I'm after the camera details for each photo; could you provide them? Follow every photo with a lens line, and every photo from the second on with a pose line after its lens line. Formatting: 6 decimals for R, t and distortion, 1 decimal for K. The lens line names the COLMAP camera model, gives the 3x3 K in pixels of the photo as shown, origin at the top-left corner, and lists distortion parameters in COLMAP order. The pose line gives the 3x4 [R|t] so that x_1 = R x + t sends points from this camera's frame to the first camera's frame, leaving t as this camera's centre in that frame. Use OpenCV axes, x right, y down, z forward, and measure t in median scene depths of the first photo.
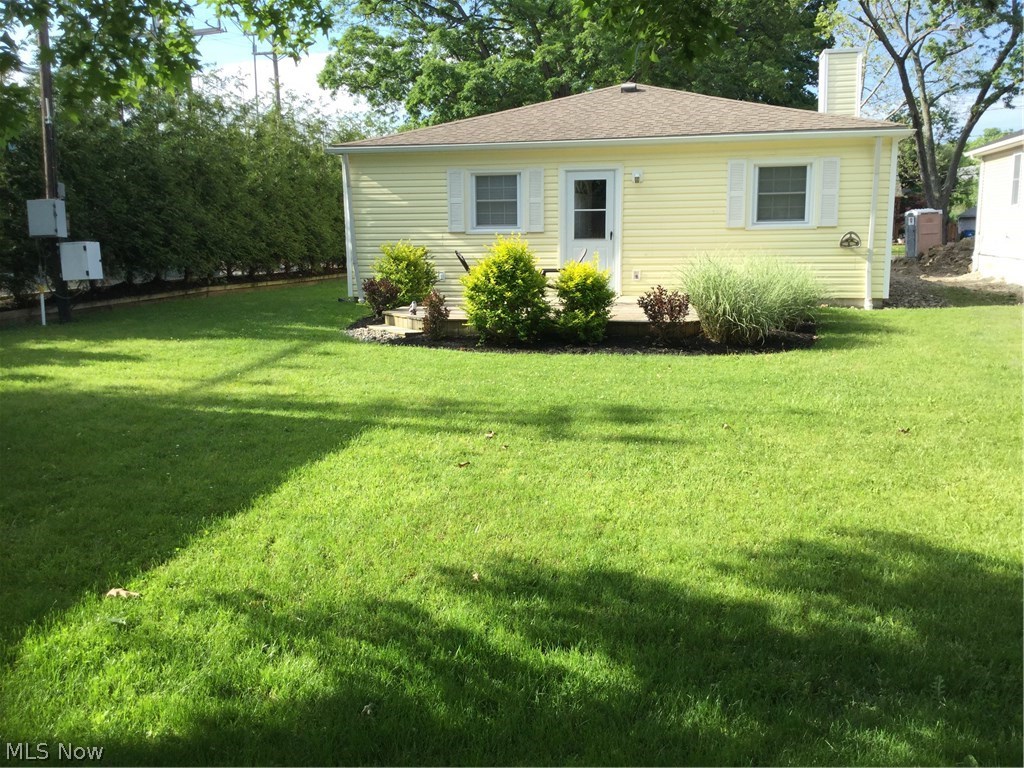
lens RADIAL K [[963.6, 0, 496.1], [0, 963.6, 379.8], [0, 0, 1]] dist [0.133579, -0.281879]
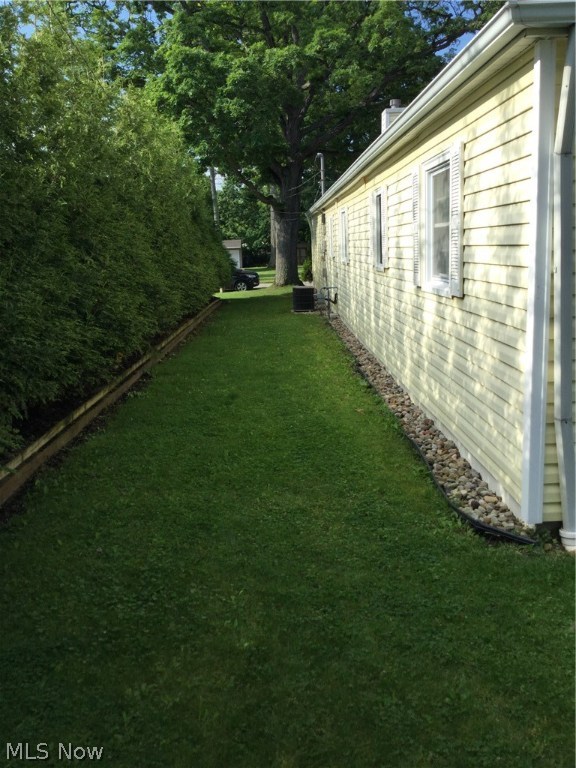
lens RADIAL K [[722.7, 0, 302.1], [0, 722.7, 394.1], [0, 0, 1]] dist [0.133579, -0.281879]
pose [[0.961731, -0.081901, 0.261467, -0.300025], [0.072126, 0.996298, 0.046780, -0.148283], [-0.264331, -0.026132, 0.964078, 0.831274]]
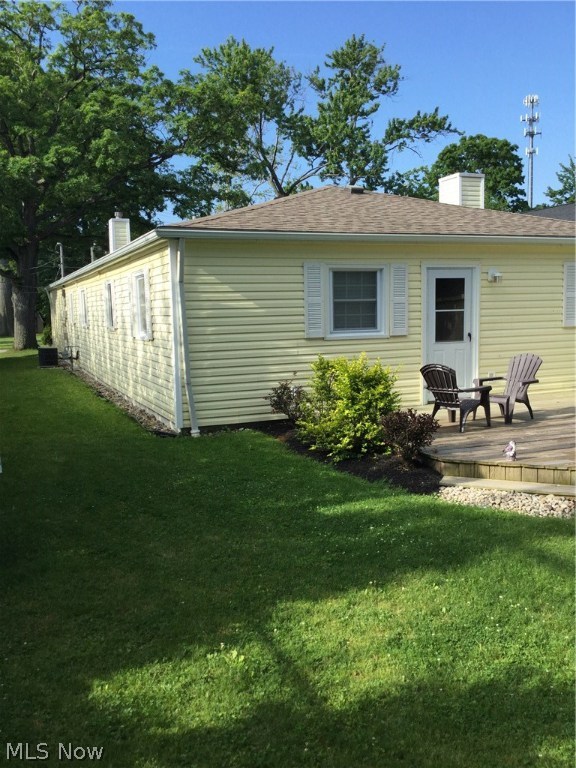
lens RADIAL K [[722.7, 0, 302.1], [0, 722.7, 394.1], [0, 0, 1]] dist [0.133579, -0.281879]
pose [[0.805903, -0.074424, 0.587351, -0.426099], [0.105031, 0.994304, -0.018123, -0.096262], [-0.582656, 0.076296, 0.809129, 0.516546]]
